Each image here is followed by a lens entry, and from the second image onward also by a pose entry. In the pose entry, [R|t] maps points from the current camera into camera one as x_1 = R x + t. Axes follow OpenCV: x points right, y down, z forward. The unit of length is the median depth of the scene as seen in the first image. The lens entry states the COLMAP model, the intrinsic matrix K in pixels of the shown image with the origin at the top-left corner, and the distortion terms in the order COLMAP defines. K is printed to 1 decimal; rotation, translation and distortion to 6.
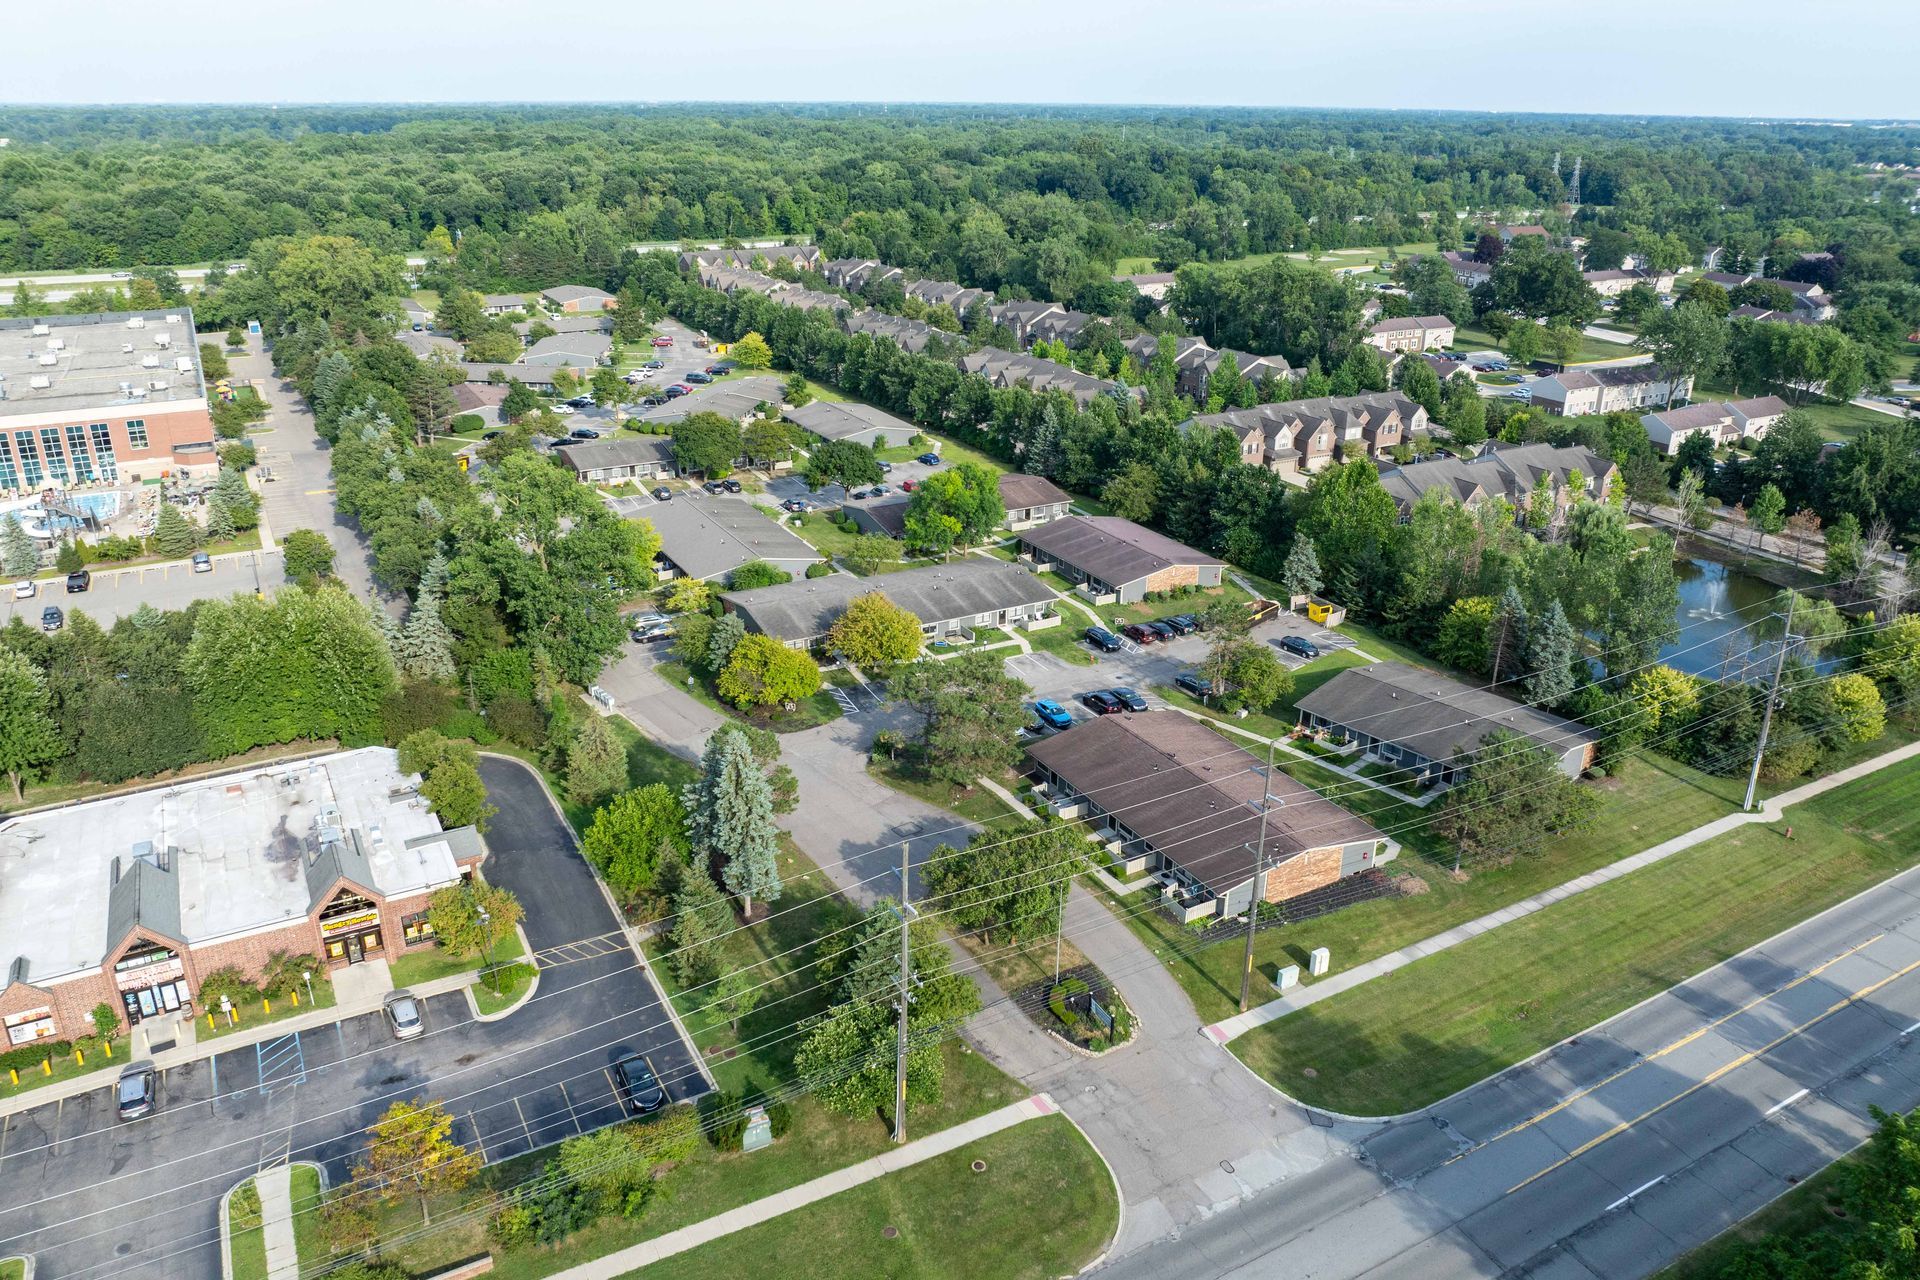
lens RADIAL K [[1351.4, 0, 965.2], [0, 1351.4, 647.4], [0, 0, 1]] dist [-0.052091, 0.025893]
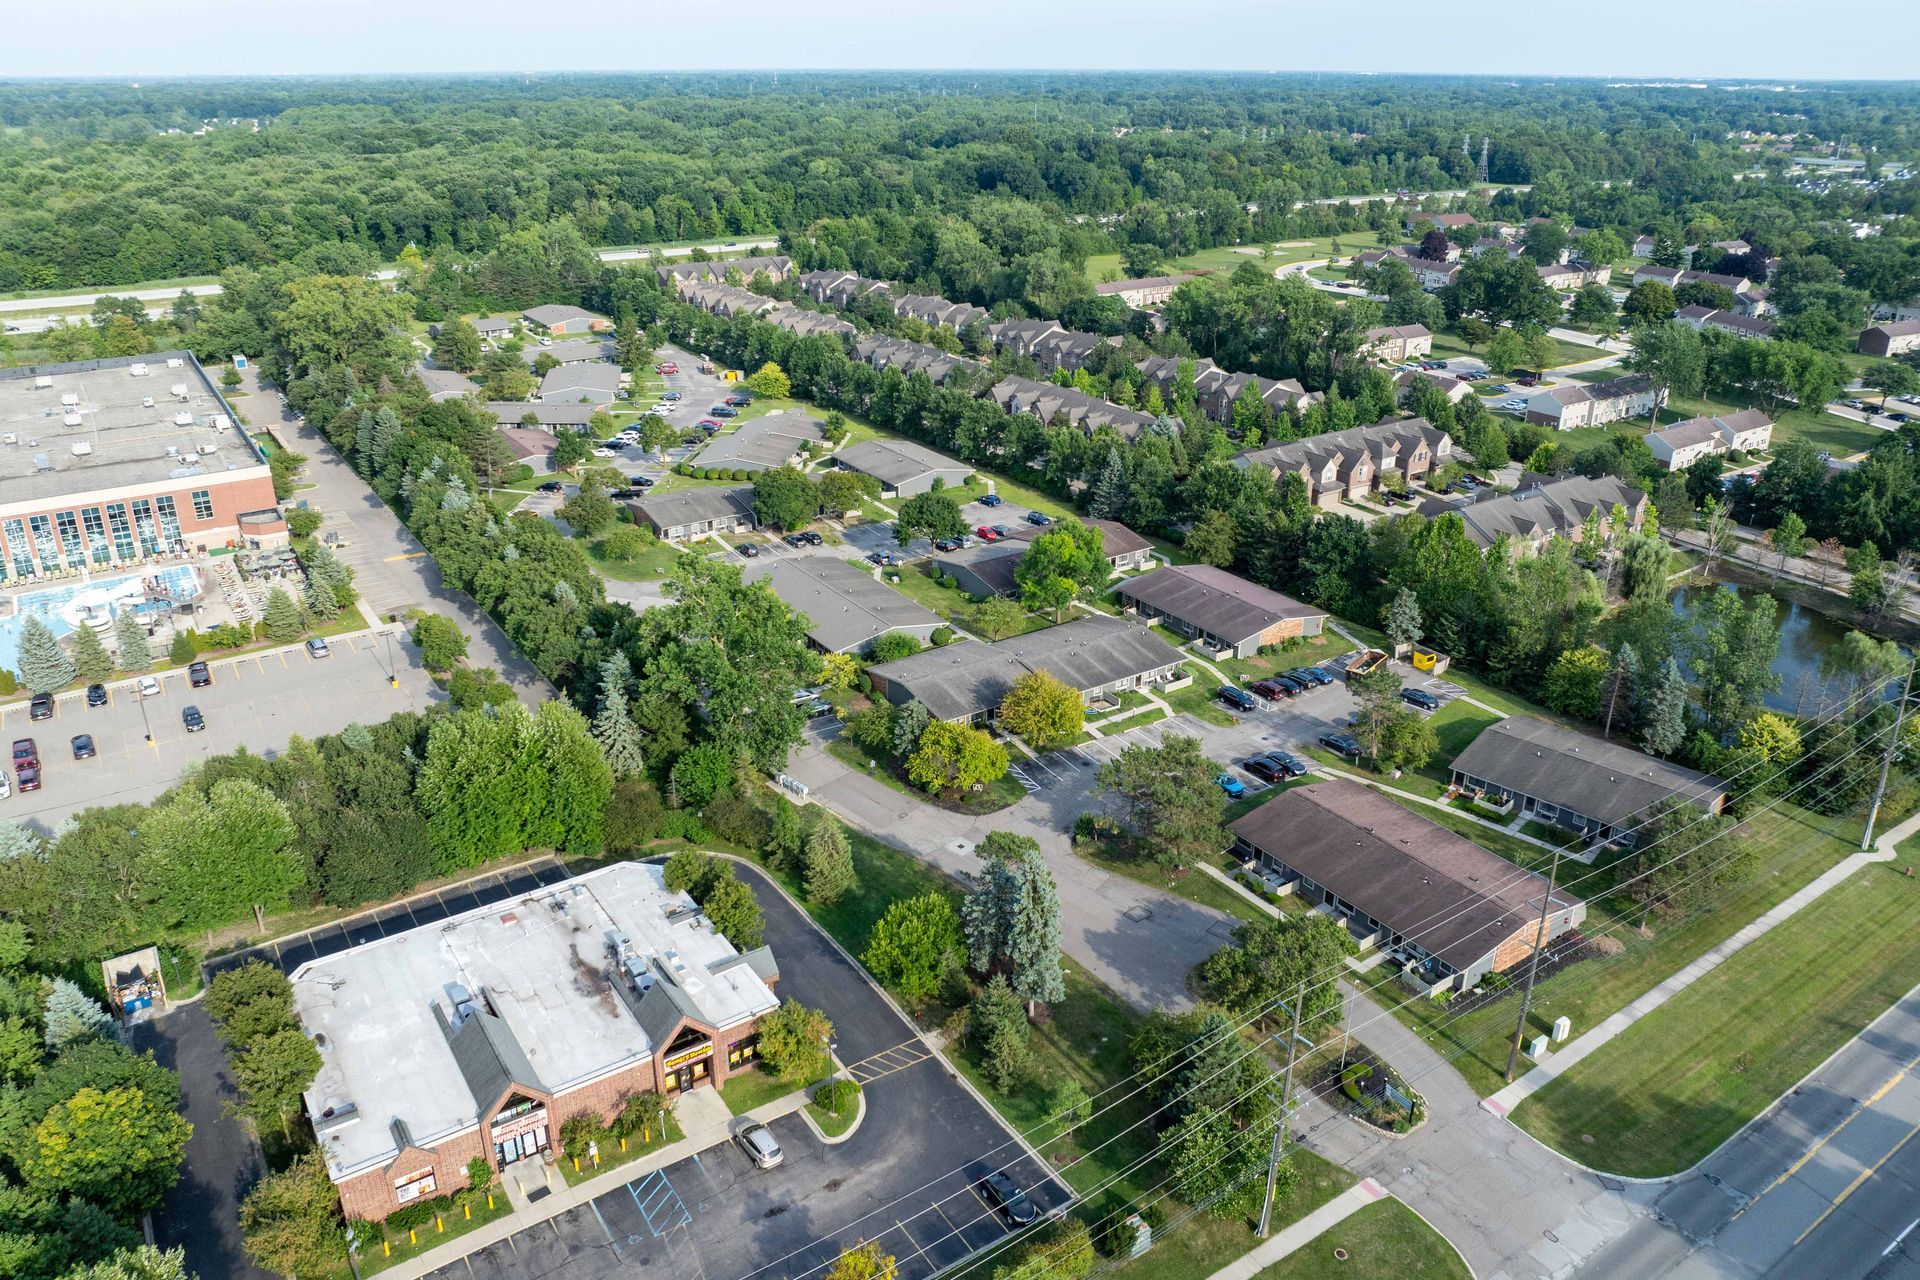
lens RADIAL K [[1351.4, 0, 964.6], [0, 1351.4, 627.3], [0, 0, 1]] dist [-0.052091, 0.025893]
pose [[0.996475, -0.038463, 0.074558, -0.134878], [0.037700, 0.999222, 0.011617, -0.059088], [-0.074947, -0.008765, 0.997149, -0.028942]]
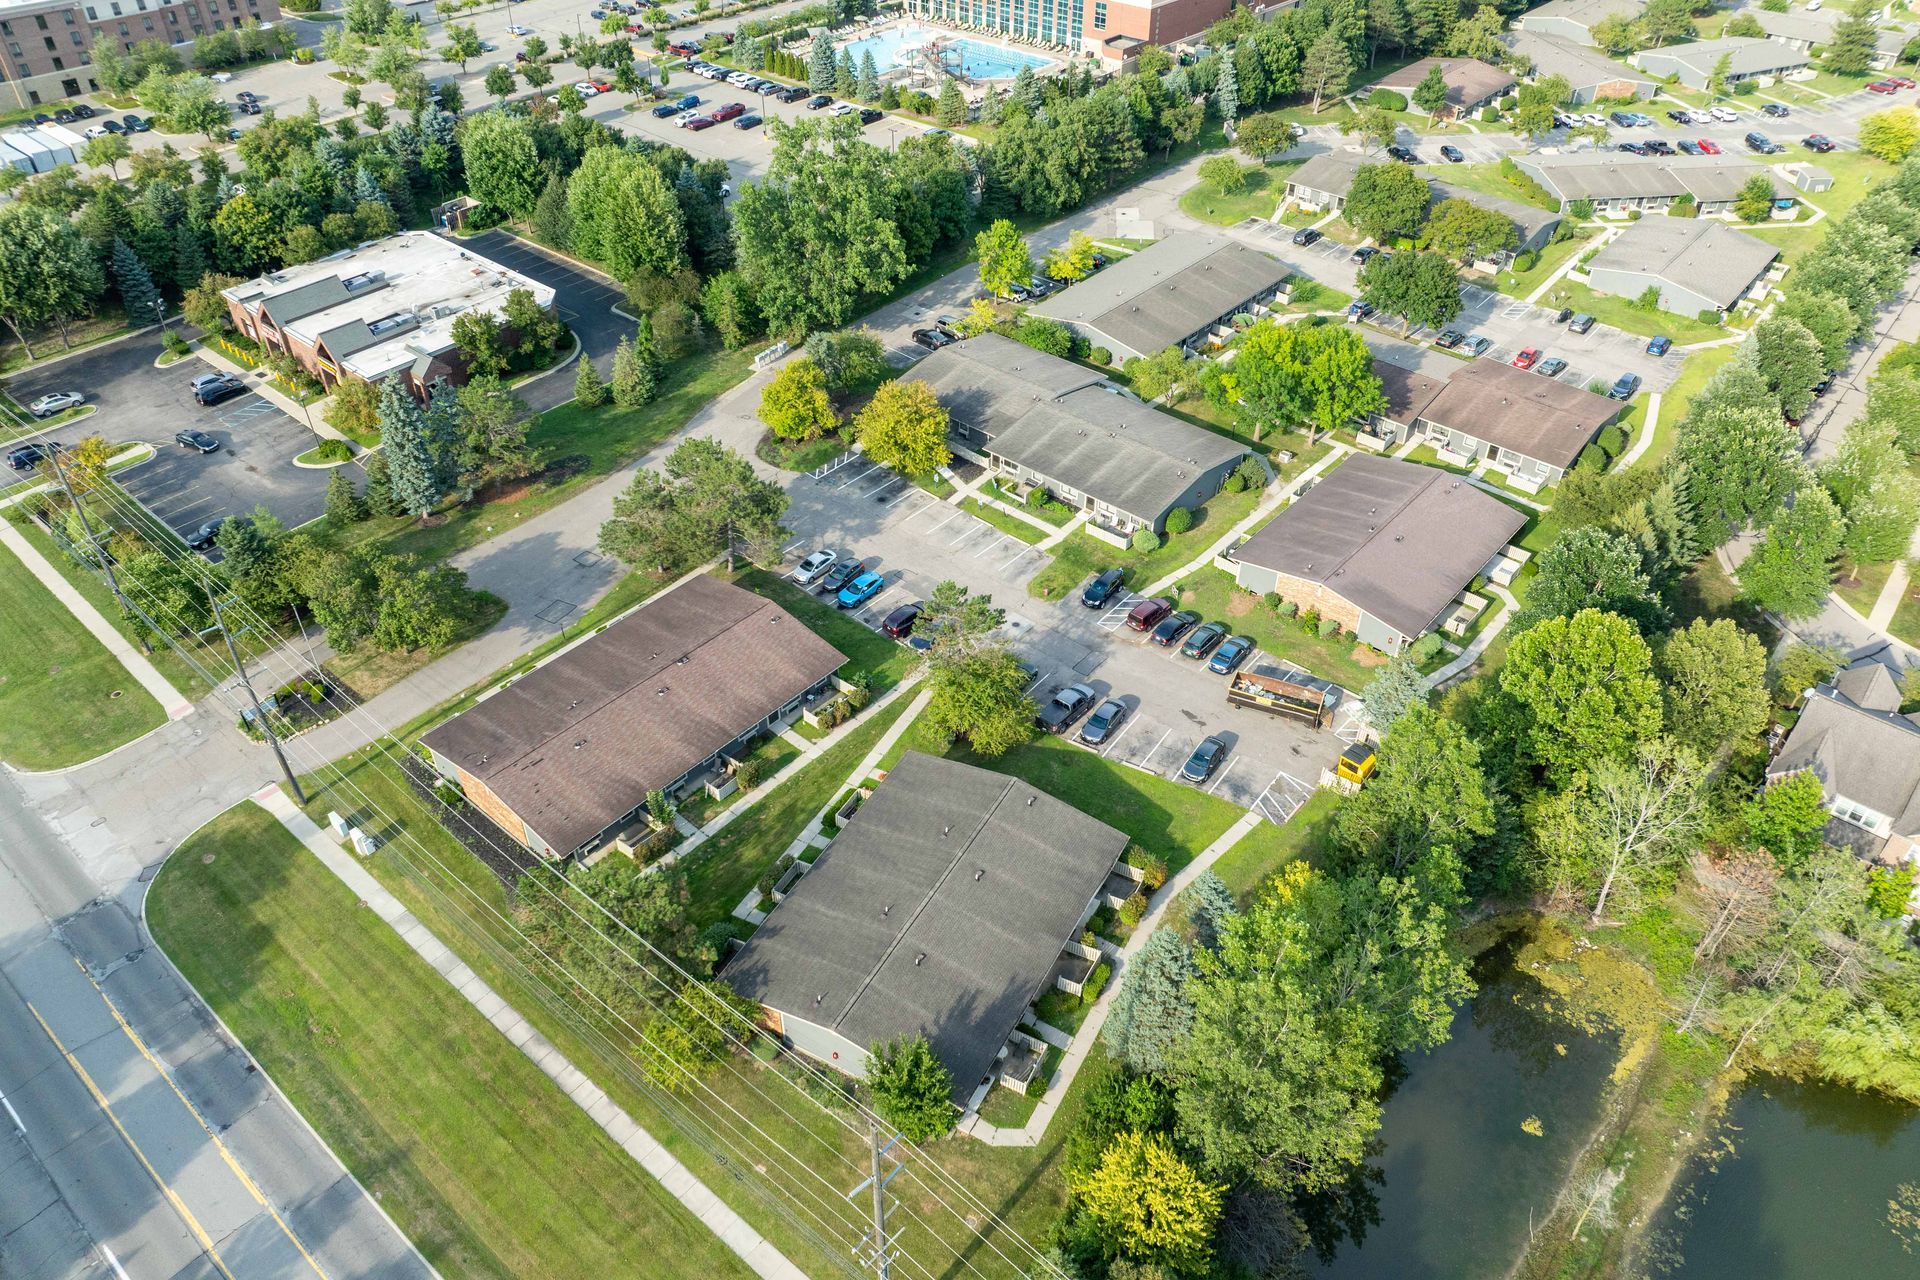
lens RADIAL K [[1351.4, 0, 957.6], [0, 1351.4, 639.8], [0, 0, 1]] dist [-0.052091, 0.025893]
pose [[0.336895, 0.586192, -0.736804, 0.468723], [-0.360230, 0.803259, 0.474352, -0.226352], [0.869906, 0.105612, 0.481778, 0.402099]]
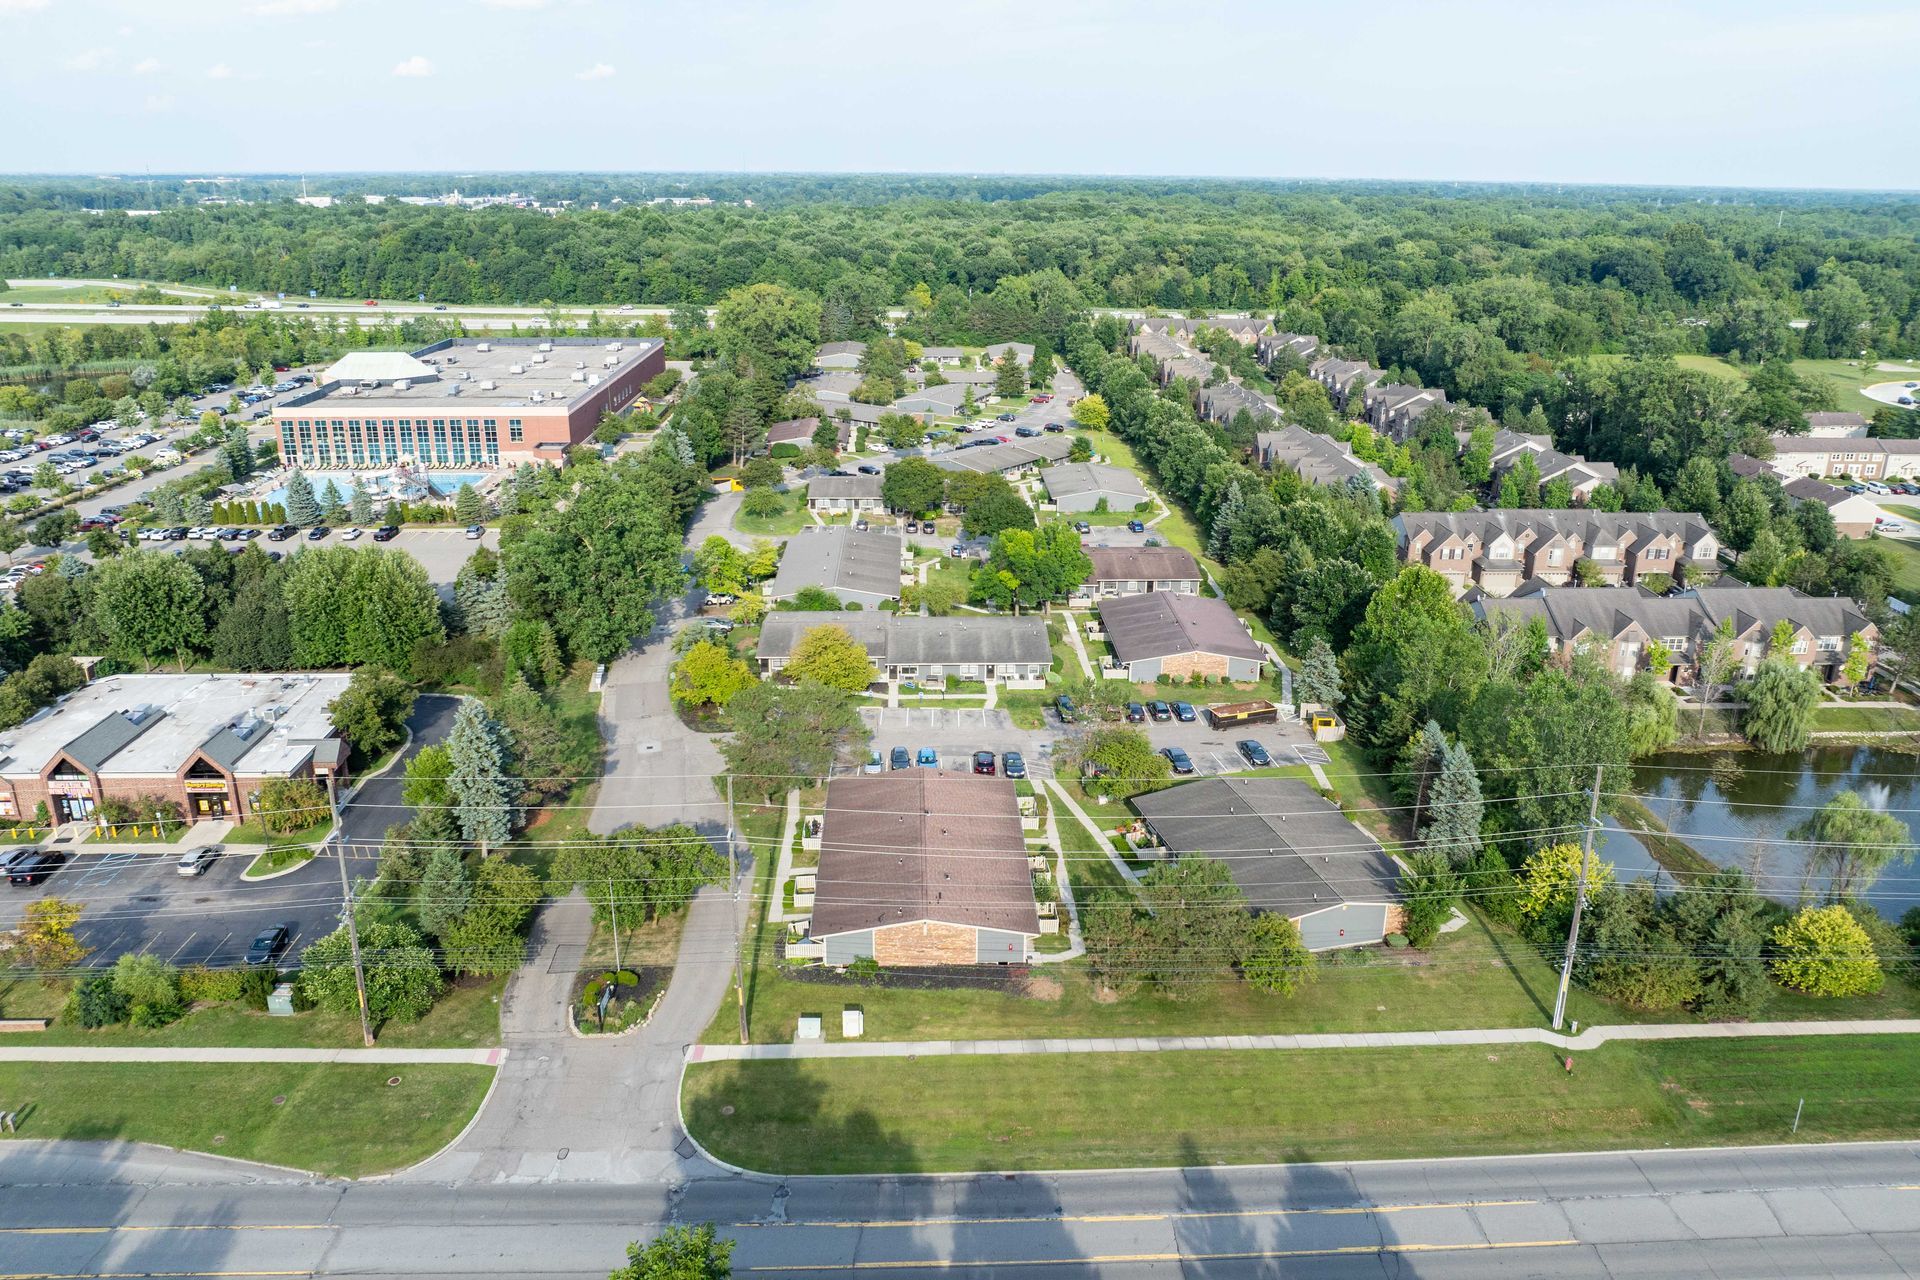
lens RADIAL K [[1351.4, 0, 963.9], [0, 1351.4, 650.5], [0, 0, 1]] dist [-0.052091, 0.025893]
pose [[0.888961, 0.153636, -0.431444, 0.324470], [-0.174494, 0.984618, -0.008915, -0.018623], [0.423438, 0.083210, 0.902095, 0.054539]]
